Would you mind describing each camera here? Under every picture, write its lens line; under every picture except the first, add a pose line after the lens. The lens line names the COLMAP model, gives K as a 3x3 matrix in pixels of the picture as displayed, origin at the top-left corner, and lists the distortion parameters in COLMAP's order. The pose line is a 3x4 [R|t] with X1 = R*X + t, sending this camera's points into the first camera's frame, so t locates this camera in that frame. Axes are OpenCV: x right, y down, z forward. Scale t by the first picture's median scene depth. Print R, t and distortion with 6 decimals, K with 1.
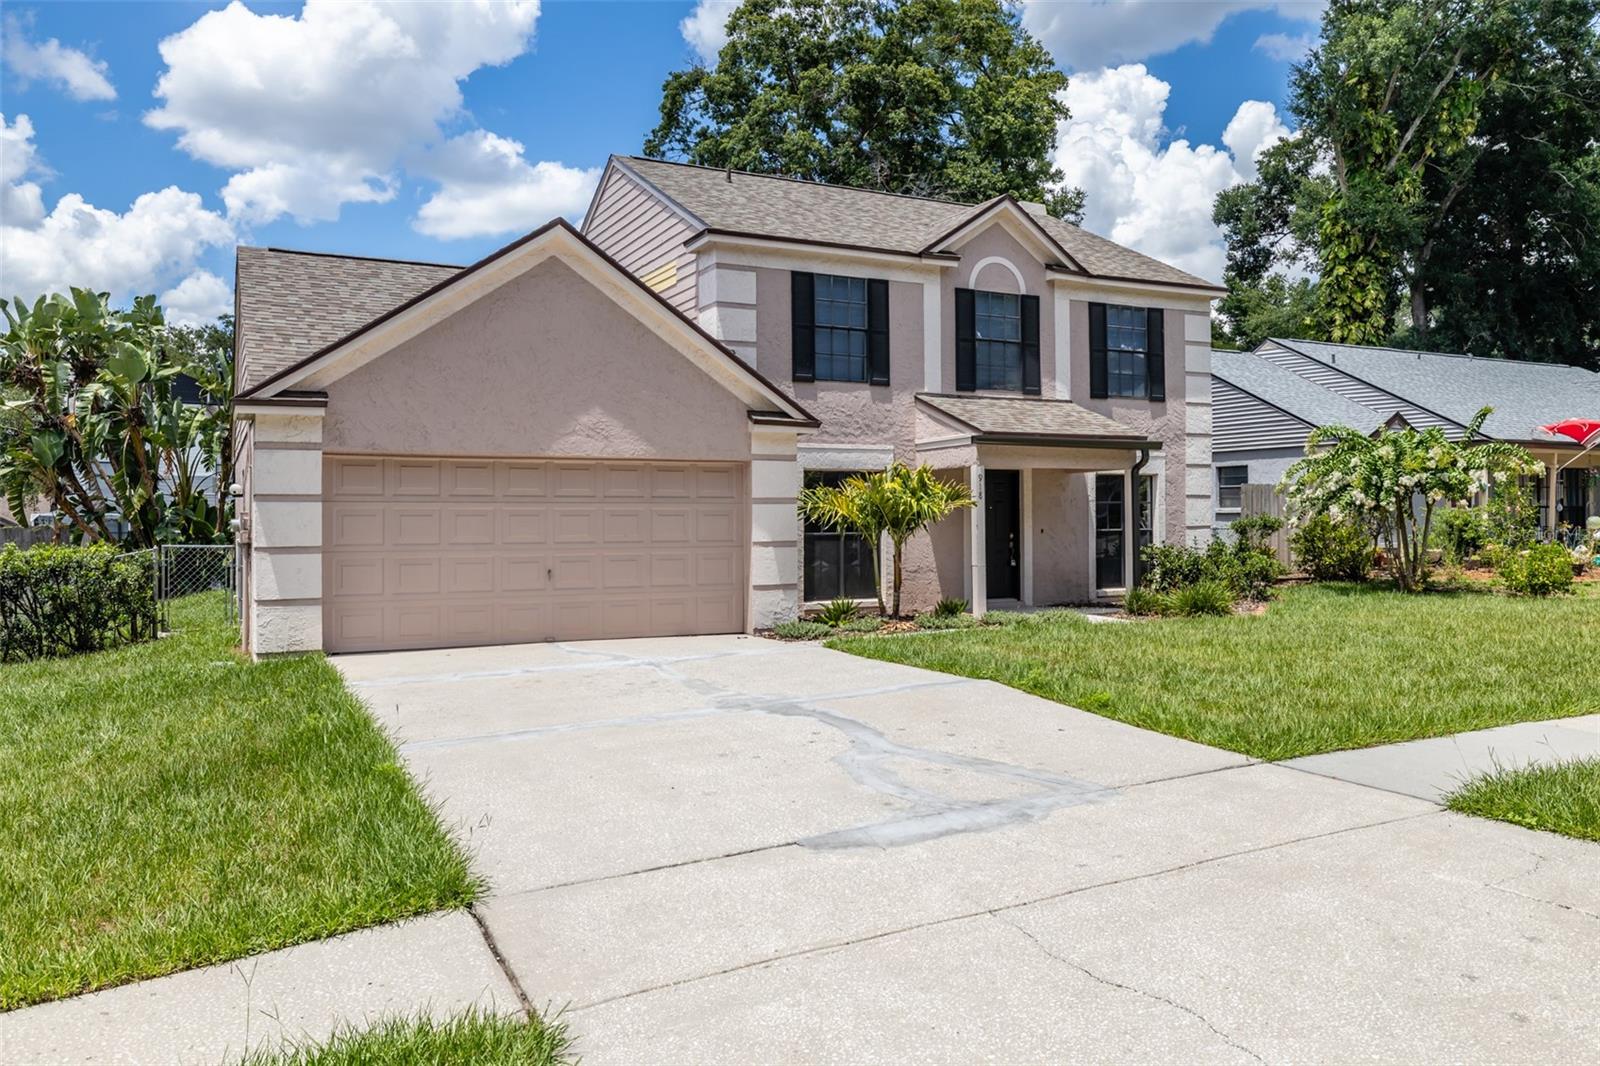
lens RADIAL K [[1141.6, 0, 803.7], [0, 1141.6, 518.4], [0, 0, 1]] dist [-0.005064, 0.000171]
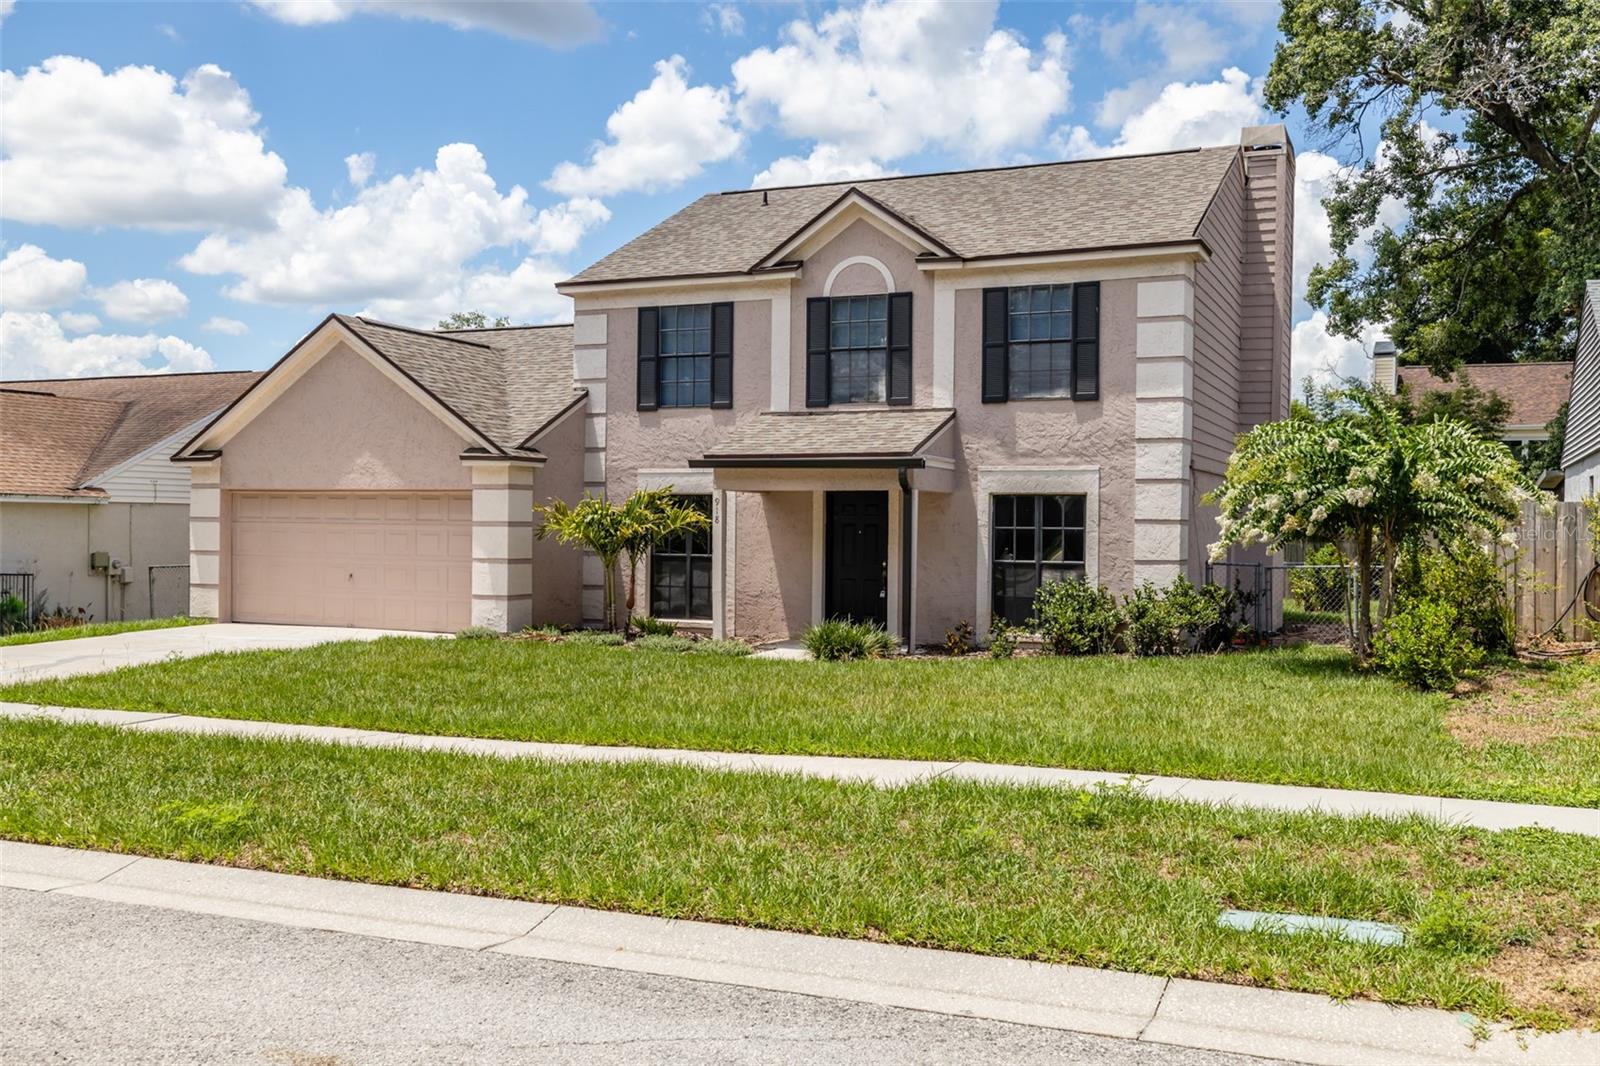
lens RADIAL K [[1445.6, 0, 801.1], [0, 1445.6, 536.8], [0, 0, 1]] dist [0.005424, 0.001188]
pose [[0.645292, 0.017180, -0.763743, 1.052512], [-0.014622, 0.999842, 0.010137, -0.017367], [0.763796, 0.004626, 0.645441, 0.229028]]
